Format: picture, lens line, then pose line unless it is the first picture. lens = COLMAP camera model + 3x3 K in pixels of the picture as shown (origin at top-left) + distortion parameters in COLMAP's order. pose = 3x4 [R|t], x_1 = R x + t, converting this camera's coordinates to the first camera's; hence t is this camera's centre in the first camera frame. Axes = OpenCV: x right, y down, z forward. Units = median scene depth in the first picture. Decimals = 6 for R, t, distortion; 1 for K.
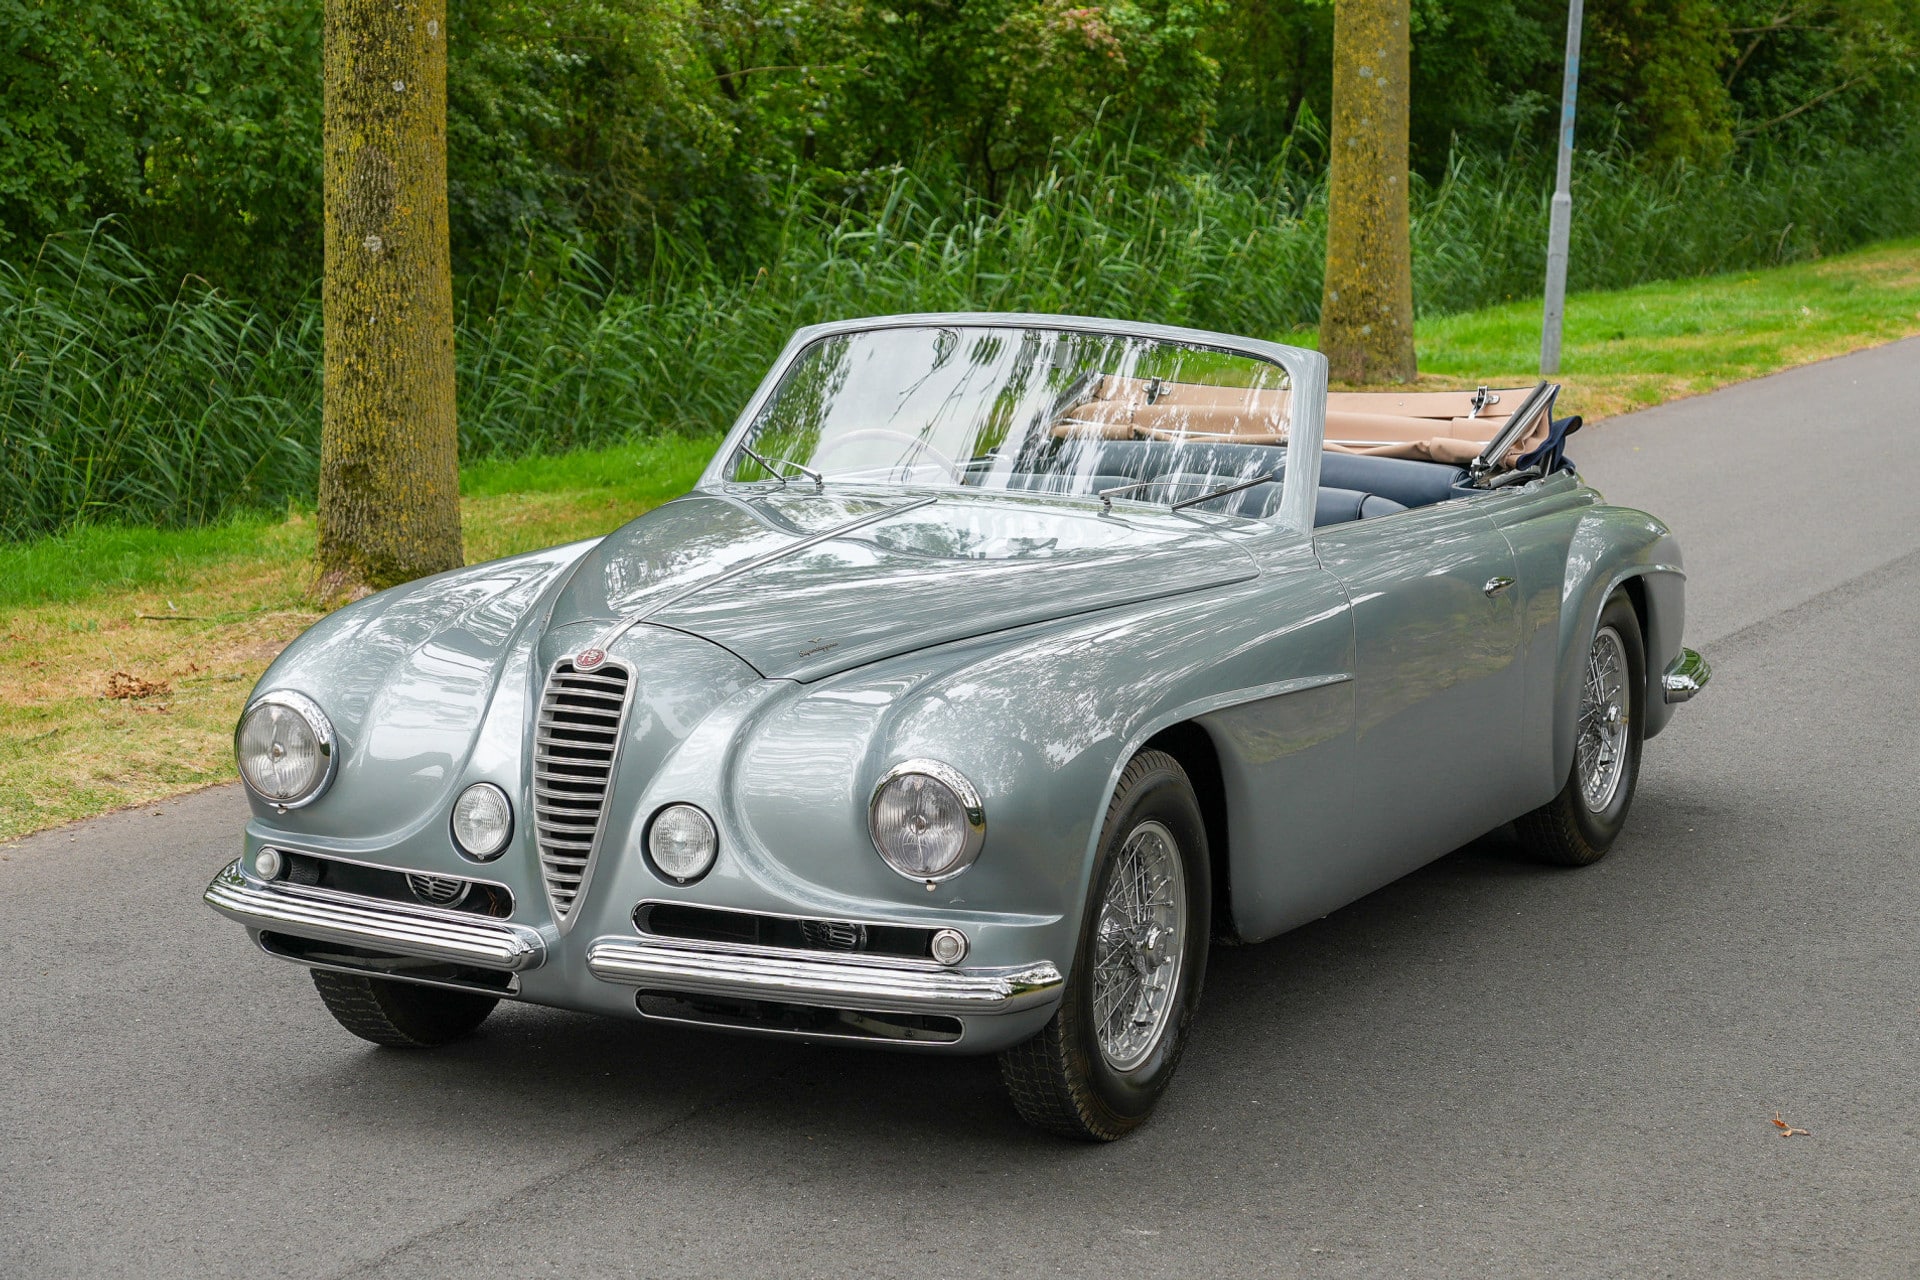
lens RADIAL K [[4150.7, 0, 960.0], [0, 4150.7, 640.0], [0, 0, 1]] dist [-0.031028, 0.080025]
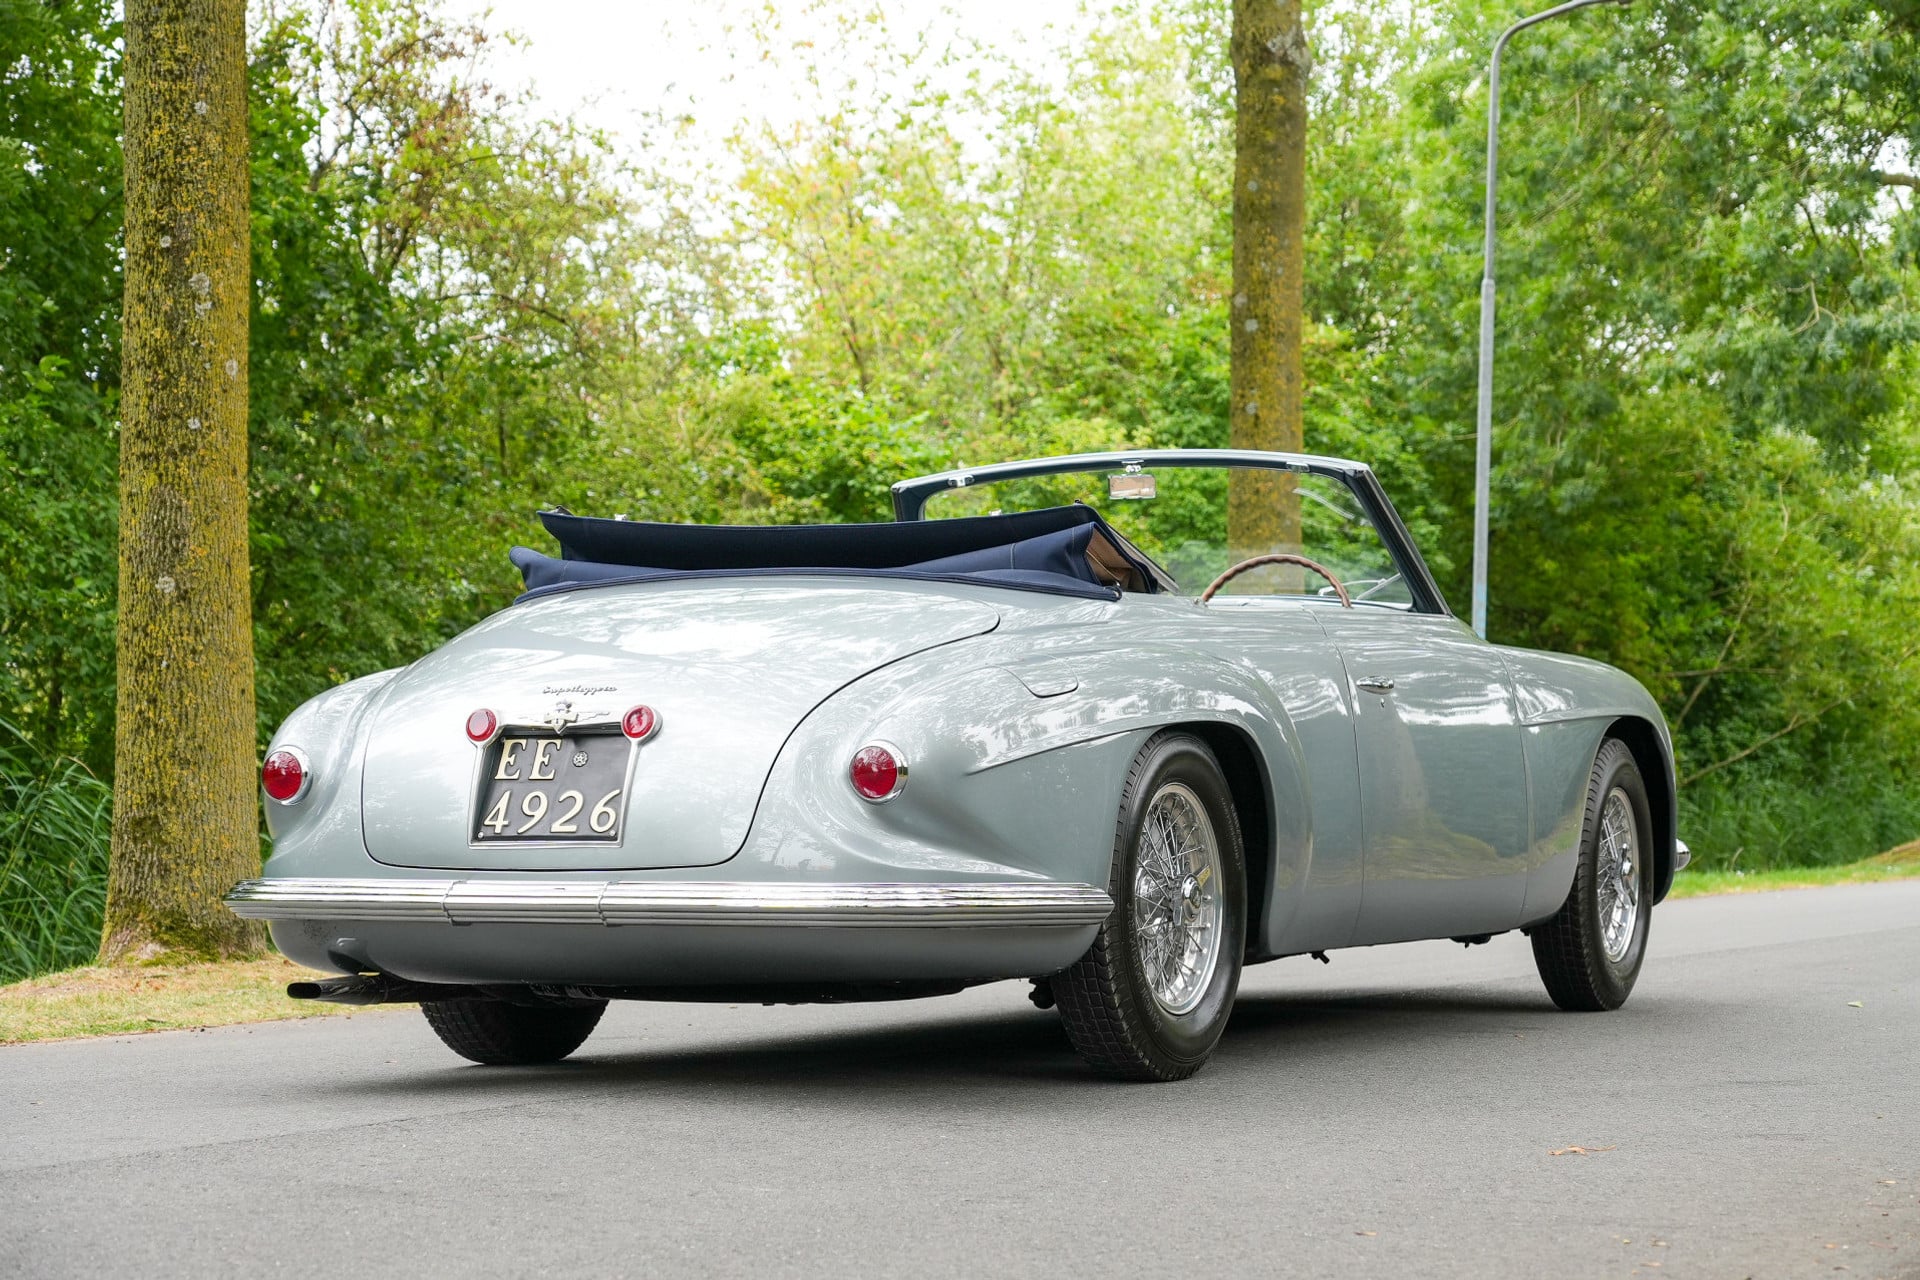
lens RADIAL K [[4021.5, 0, 954.6], [0, 4021.5, 619.5], [0, 0, 1]] dist [-0.015855, -0.038383]
pose [[0.999794, -0.020085, -0.003052, 0.028873], [0.019143, 0.981713, -0.189404, 0.060393], [0.006800, 0.189306, 0.981895, 0.056782]]
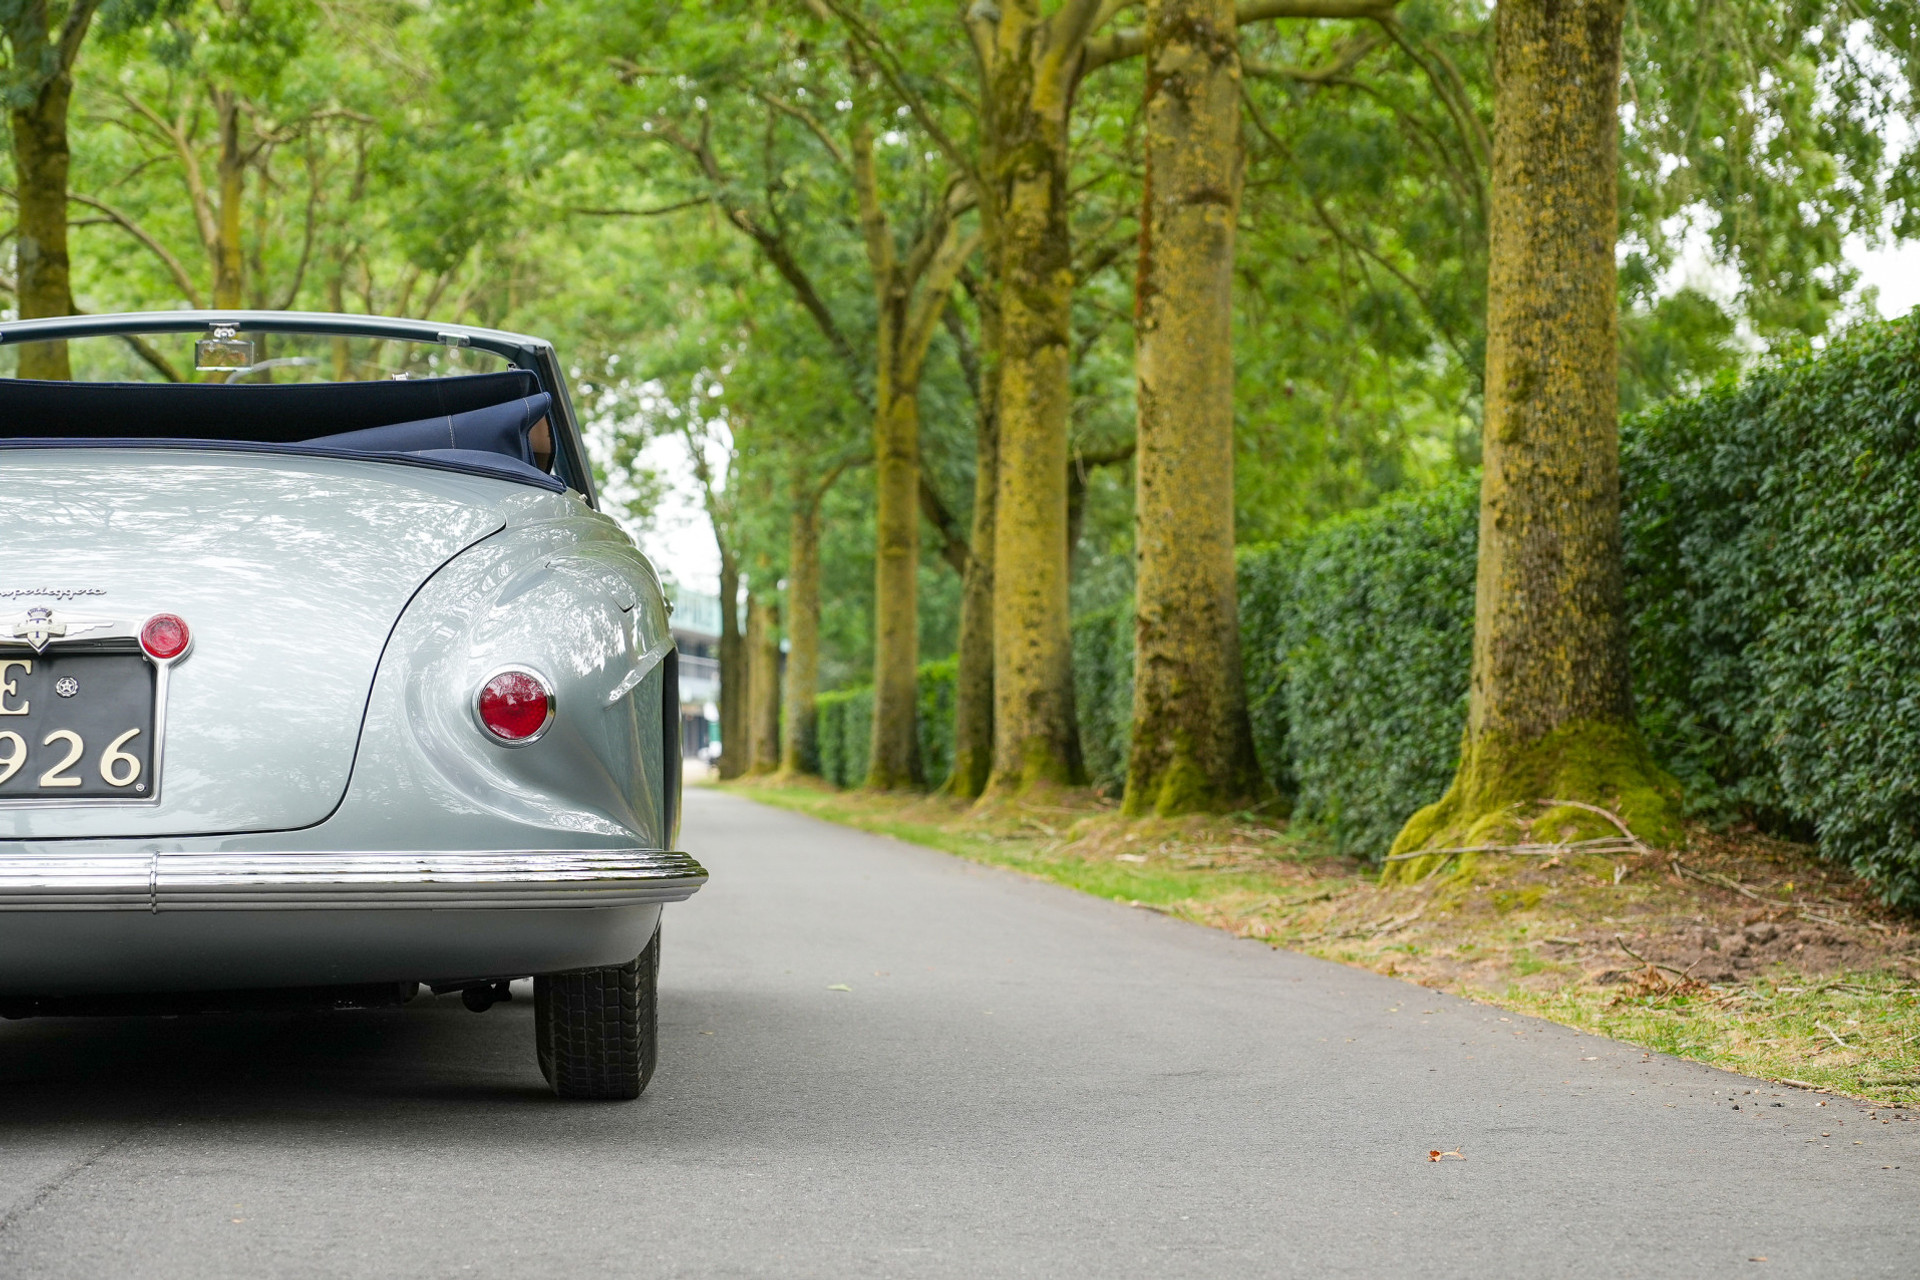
lens RADIAL K [[4520.2, 0, 957.7], [0, 4520.2, 630.8], [0, 0, 1]] dist [-0.023766, 0.276226]
pose [[0.870333, -0.008323, 0.492393, -0.094812], [0.092294, 0.984898, -0.146486, 0.049459], [-0.483737, 0.172936, 0.857958, 0.126366]]
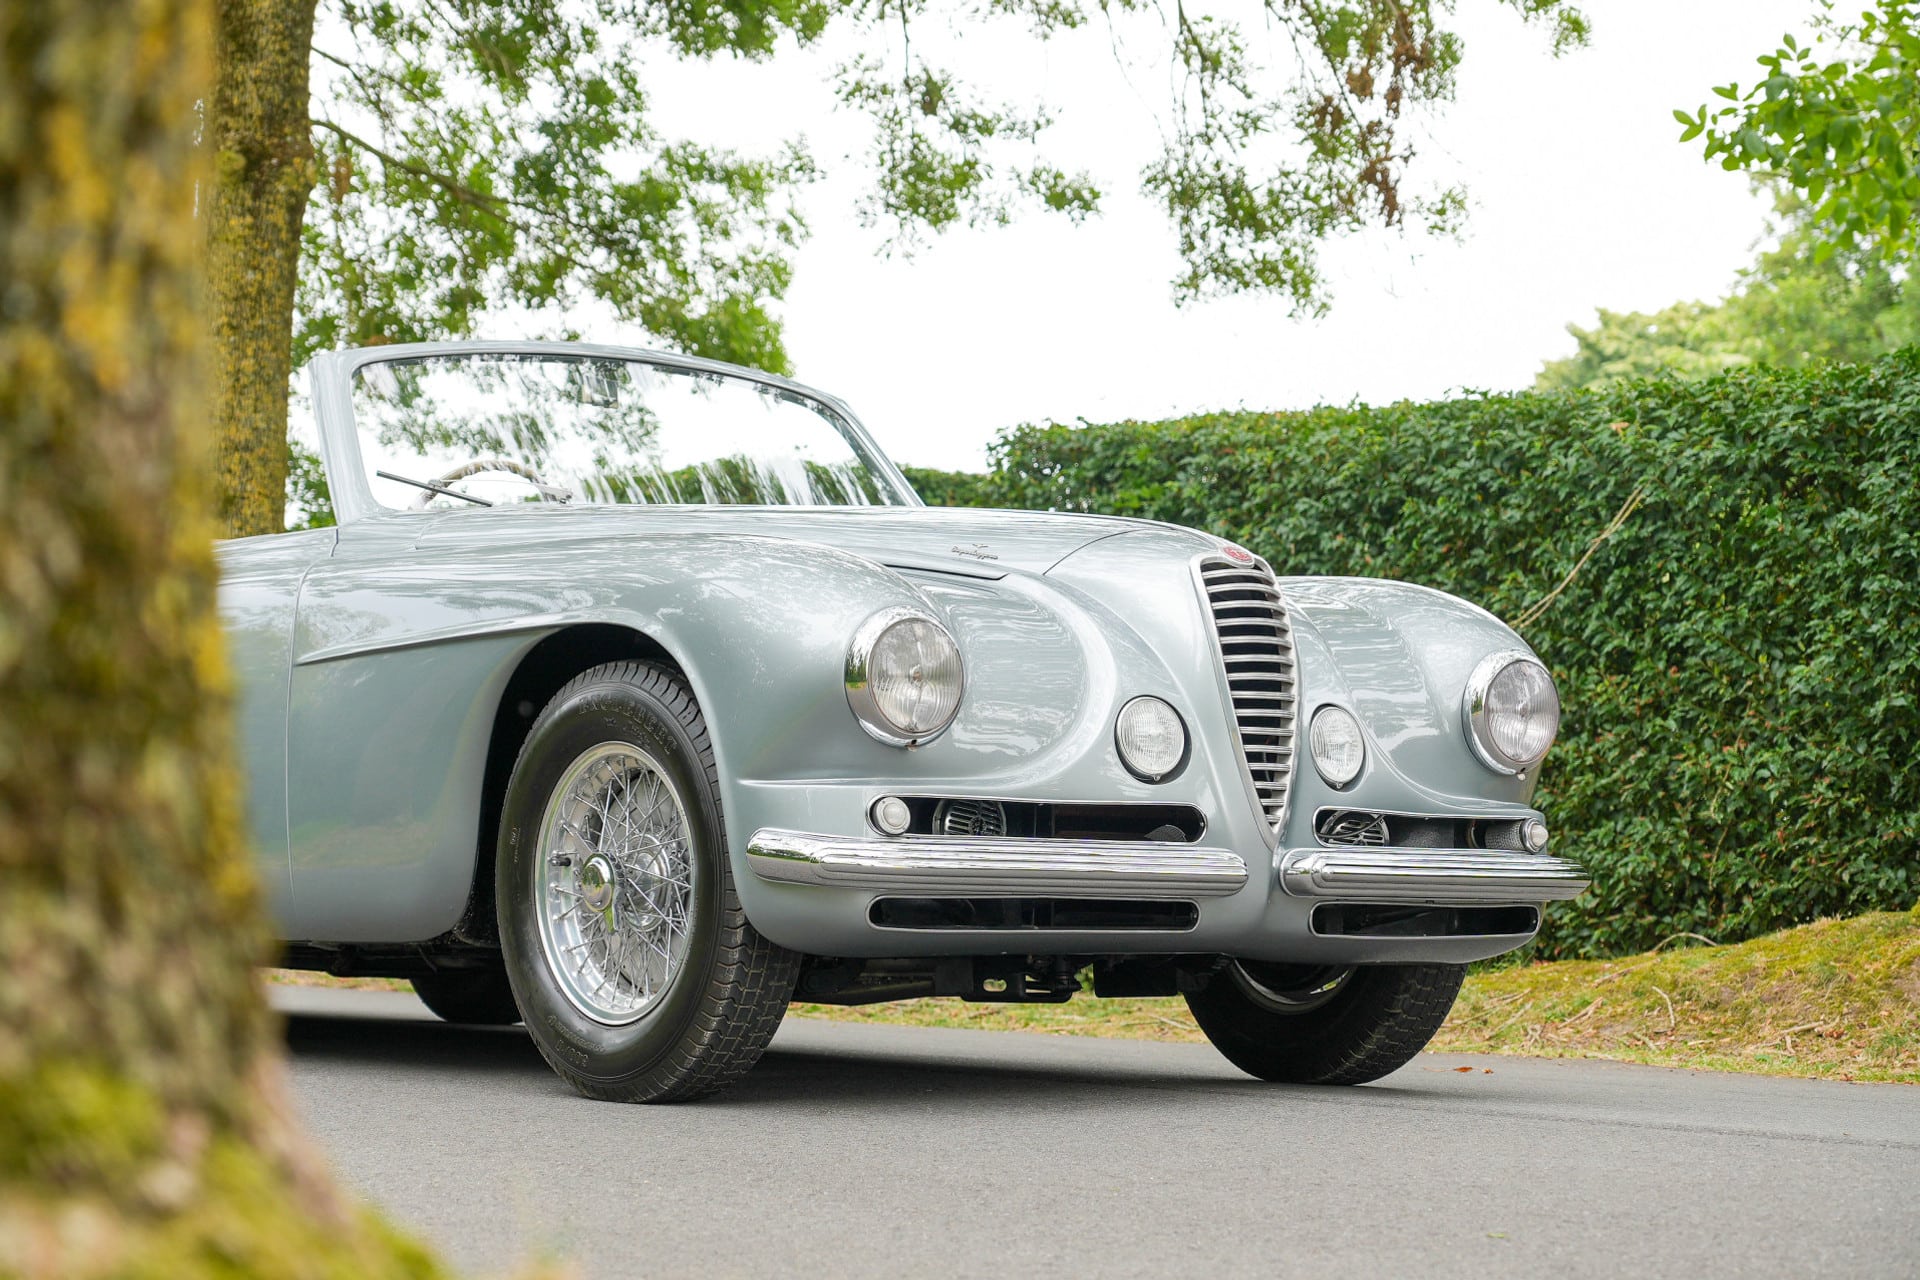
lens RADIAL K [[4344.0, 0, 960.0], [0, 4344.0, 640.0], [0, 0, 1]] dist [-0.009454, 0.077068]
pose [[0.464950, 0.038007, 0.884521, -0.330053], [0.118108, 0.987485, -0.104515, 0.039750], [-0.877423, 0.153063, 0.454643, 0.209139]]
